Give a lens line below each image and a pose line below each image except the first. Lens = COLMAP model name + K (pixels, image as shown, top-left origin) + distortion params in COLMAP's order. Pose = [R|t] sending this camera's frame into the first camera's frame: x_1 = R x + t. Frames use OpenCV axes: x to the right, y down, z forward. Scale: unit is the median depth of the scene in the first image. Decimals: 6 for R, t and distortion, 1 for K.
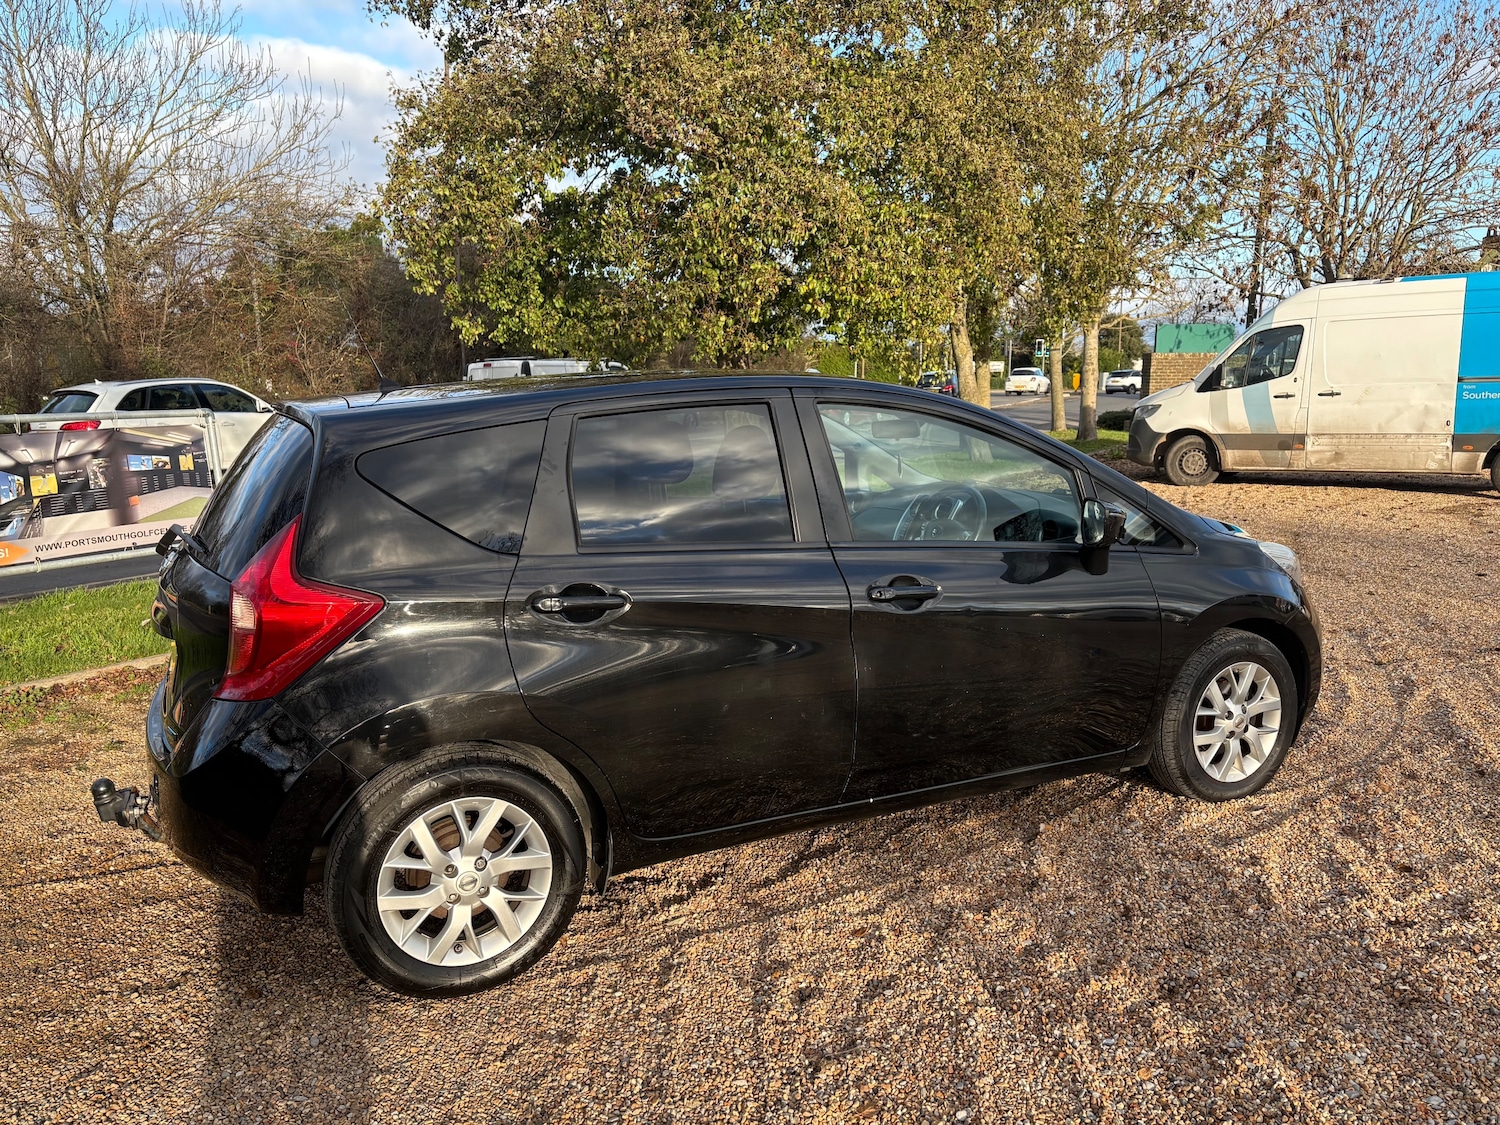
lens RADIAL K [[1151.0, 0, 750.0], [0, 1151.0, 562.5], [0, 0, 1]] dist [0.037778, -0.018955]
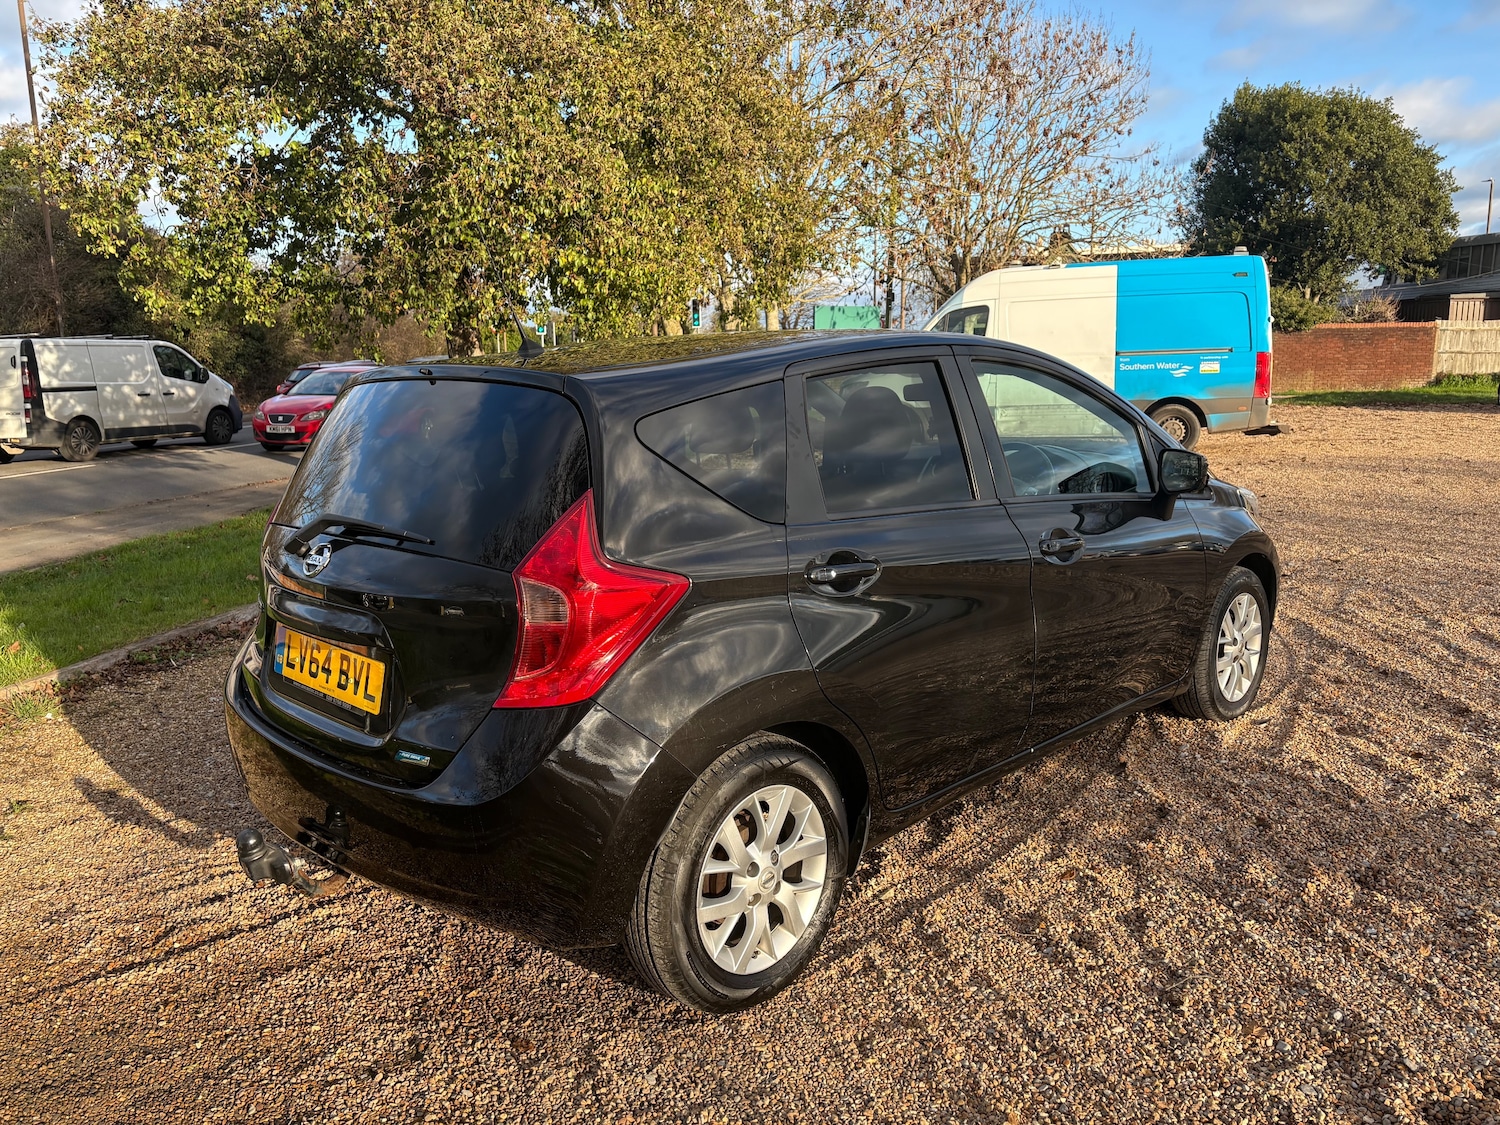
lens RADIAL K [[1151.0, 0, 750.0], [0, 1151.0, 562.5], [0, 0, 1]] dist [0.037778, -0.018955]
pose [[0.944661, -0.064990, 0.321545, -0.118758], [0.060189, 0.997877, 0.024862, -0.000246], [-0.322478, -0.004133, 0.946568, 0.028414]]
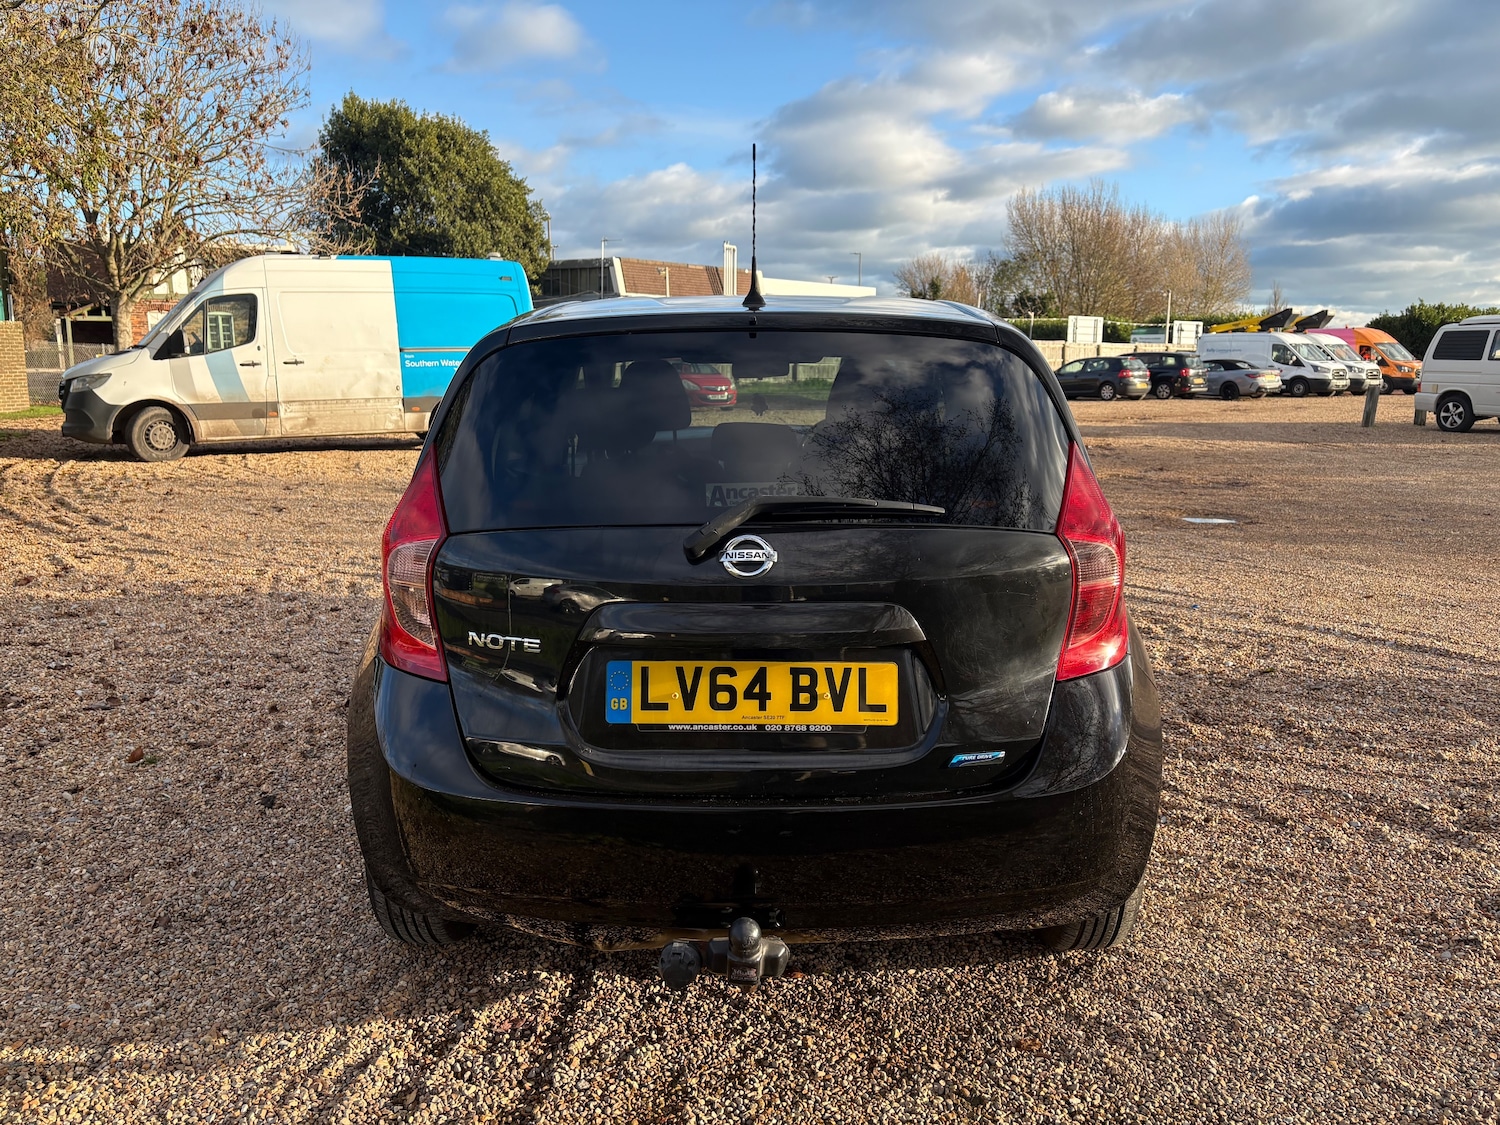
lens RADIAL K [[1151.0, 0, 750.0], [0, 1151.0, 562.5], [0, 0, 1]] dist [0.037778, -0.018955]
pose [[0.451741, -0.151650, 0.879166, -0.271354], [0.138022, 0.985462, 0.099066, -0.015550], [-0.881408, 0.076592, 0.466105, 0.179279]]
